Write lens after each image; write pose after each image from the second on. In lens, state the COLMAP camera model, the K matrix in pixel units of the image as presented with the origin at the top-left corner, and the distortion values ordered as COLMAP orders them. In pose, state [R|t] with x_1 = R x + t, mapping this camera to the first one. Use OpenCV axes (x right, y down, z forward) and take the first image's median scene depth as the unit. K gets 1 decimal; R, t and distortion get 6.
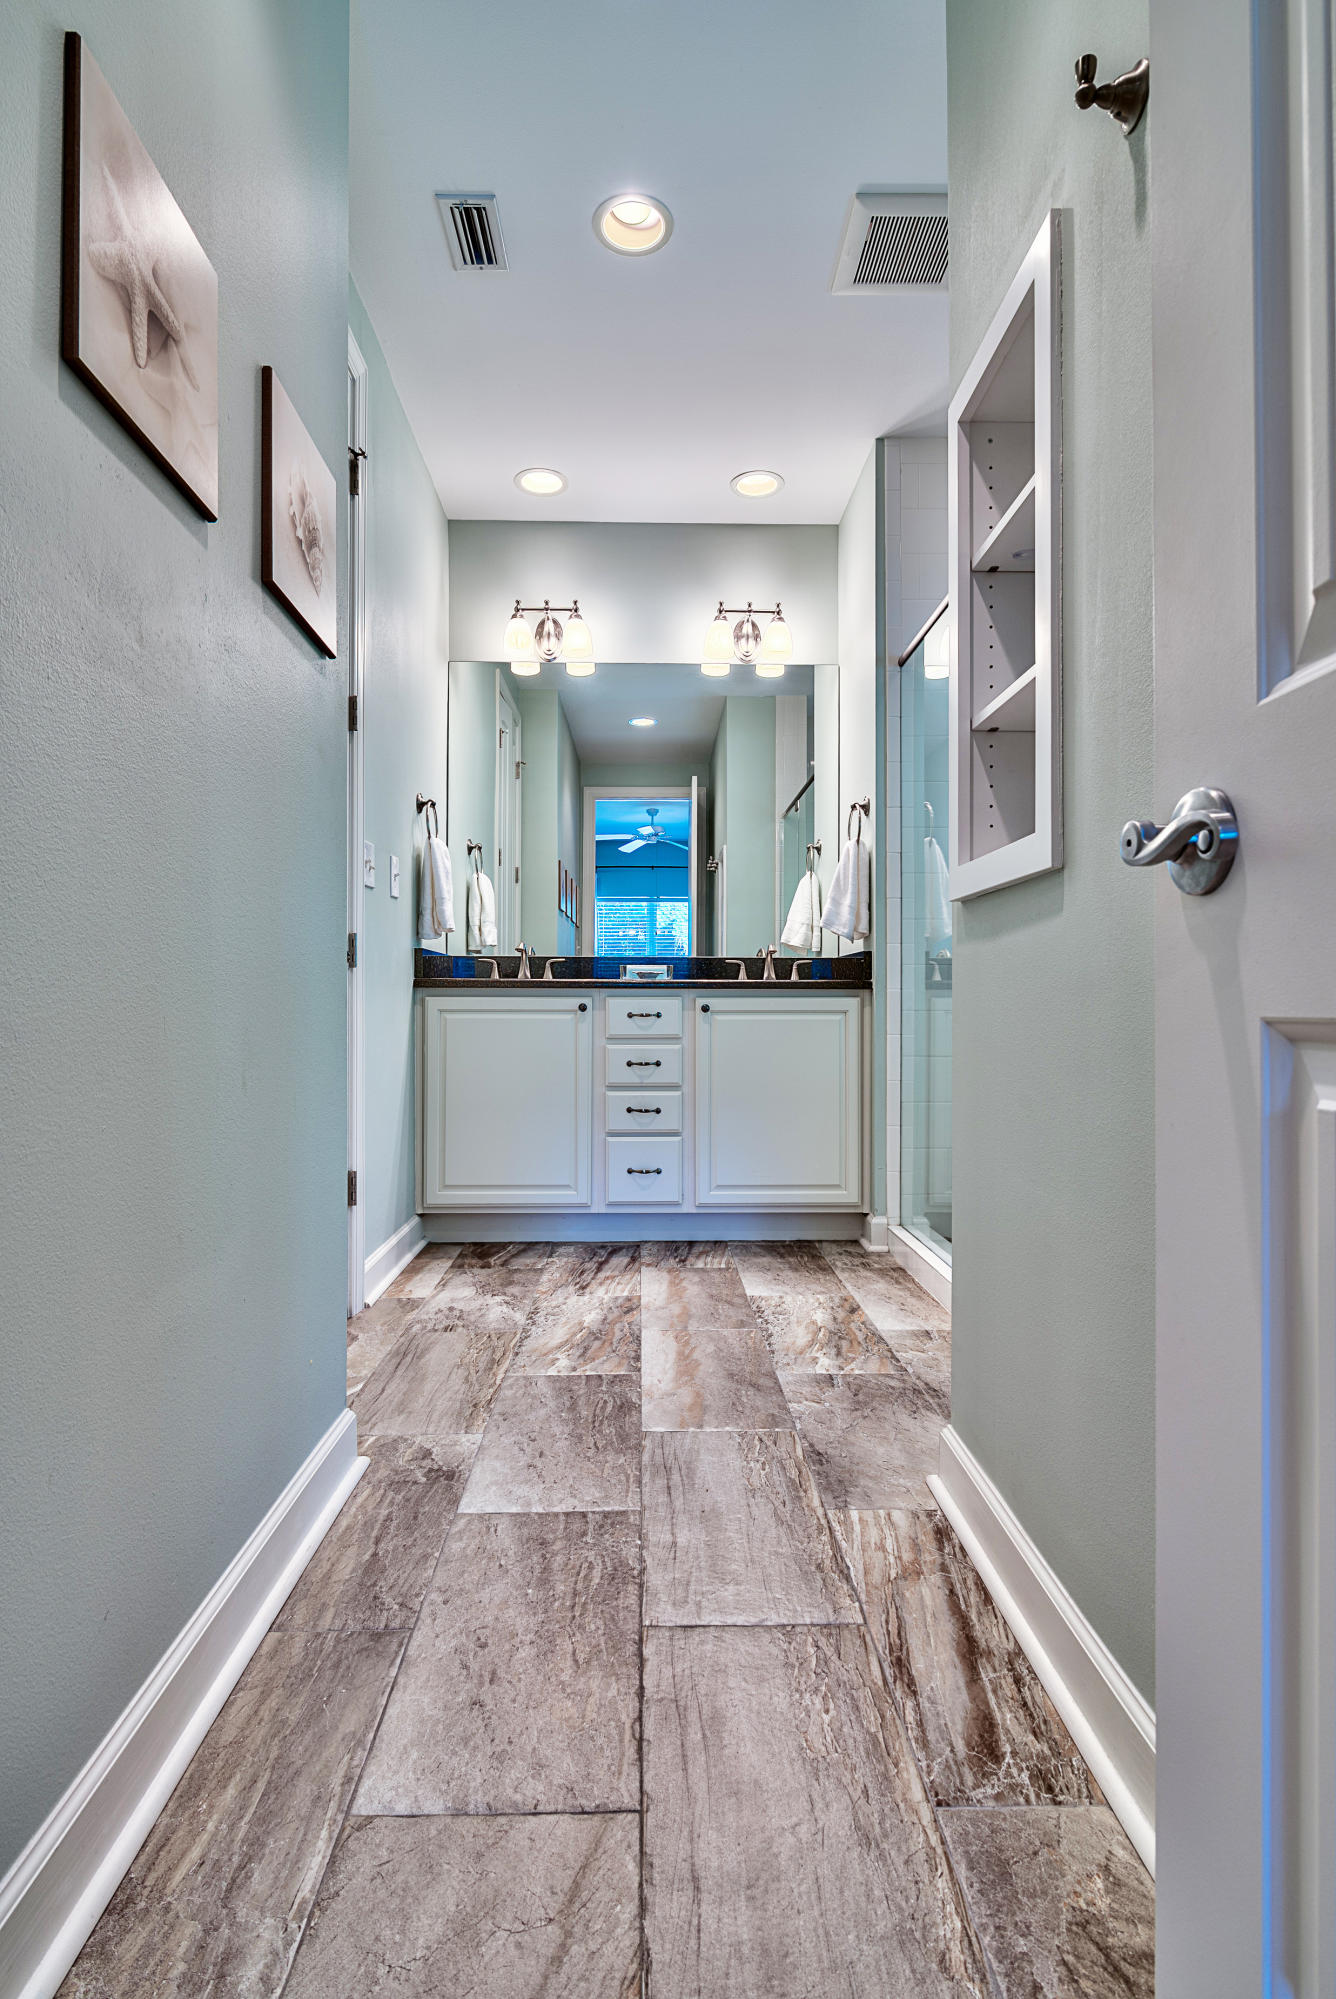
lens RADIAL K [[1009.7, 0, 668.0], [0, 1009.7, 999.5], [0, 0, 1]] dist [-0.000749, -0.000325]
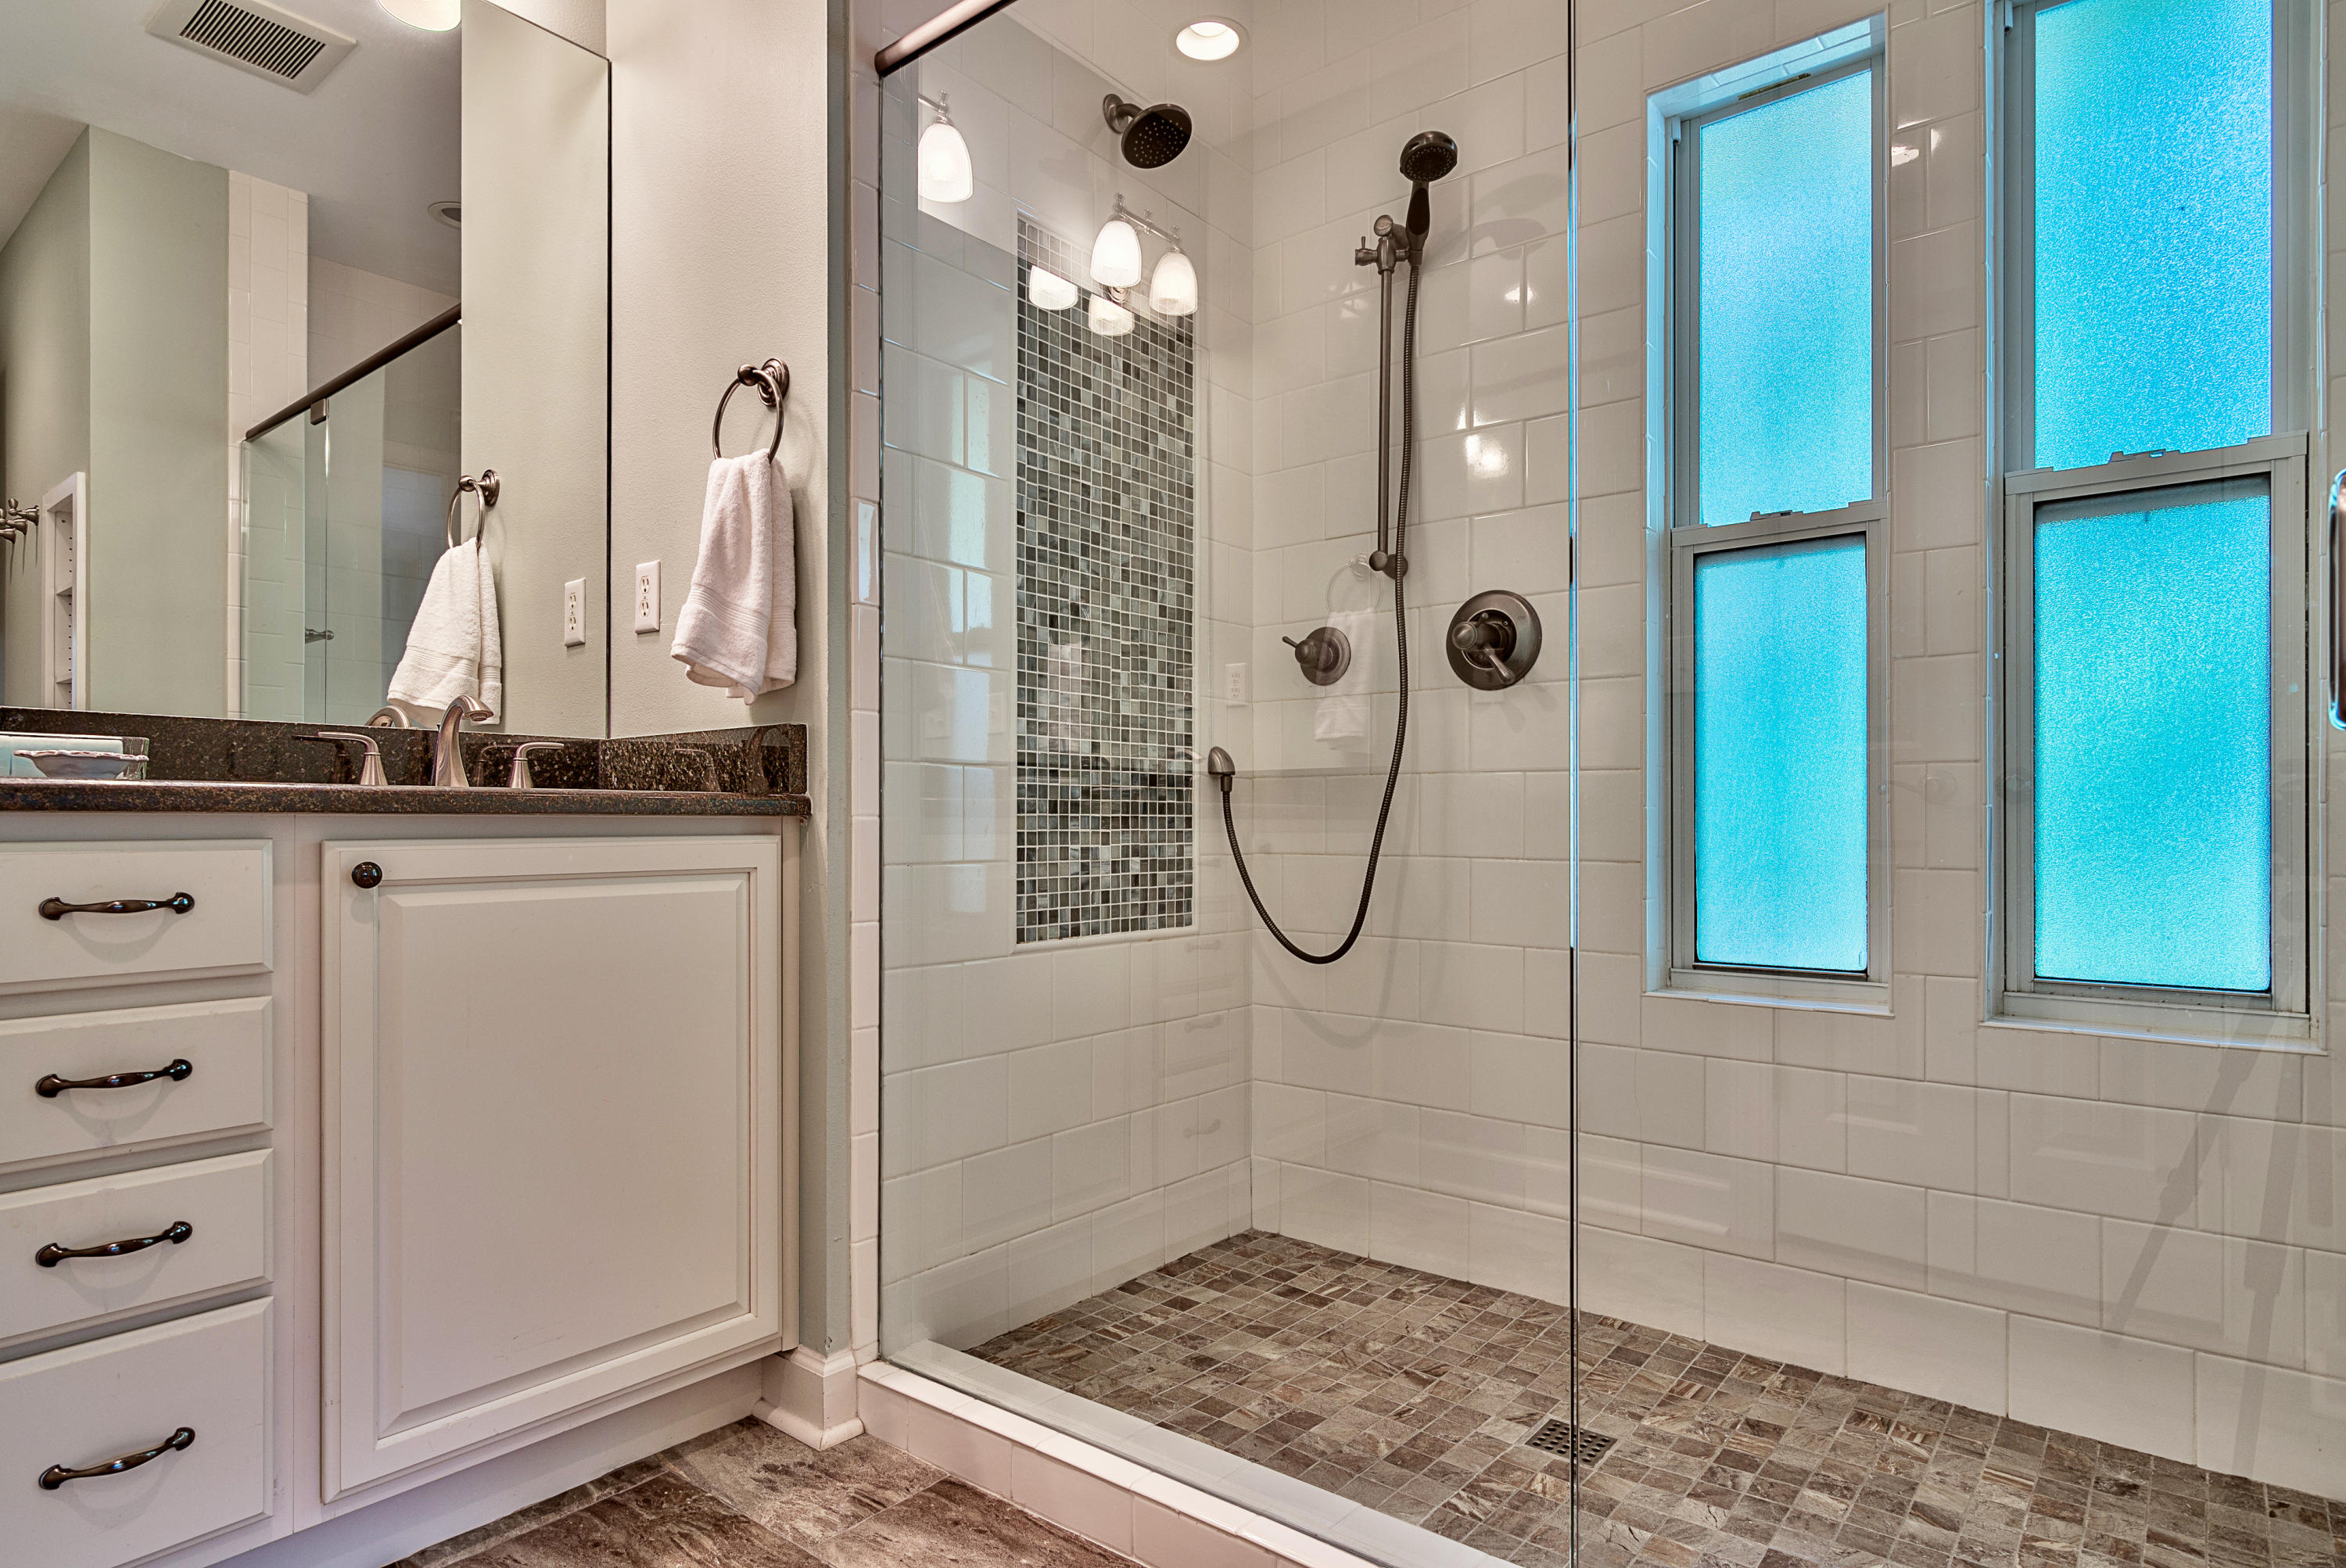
lens RADIAL K [[1267.2, 0, 1172.4], [0, 1267.2, 819.1], [0, 0, 1]] dist [-0.001738, 0.000734]
pose [[0.649900, -0.000733, 0.760020, -0.100410], [0.000479, 1.000000, 0.000555, -0.008803], [-0.760020, 0.000004, 0.649900, 0.542159]]
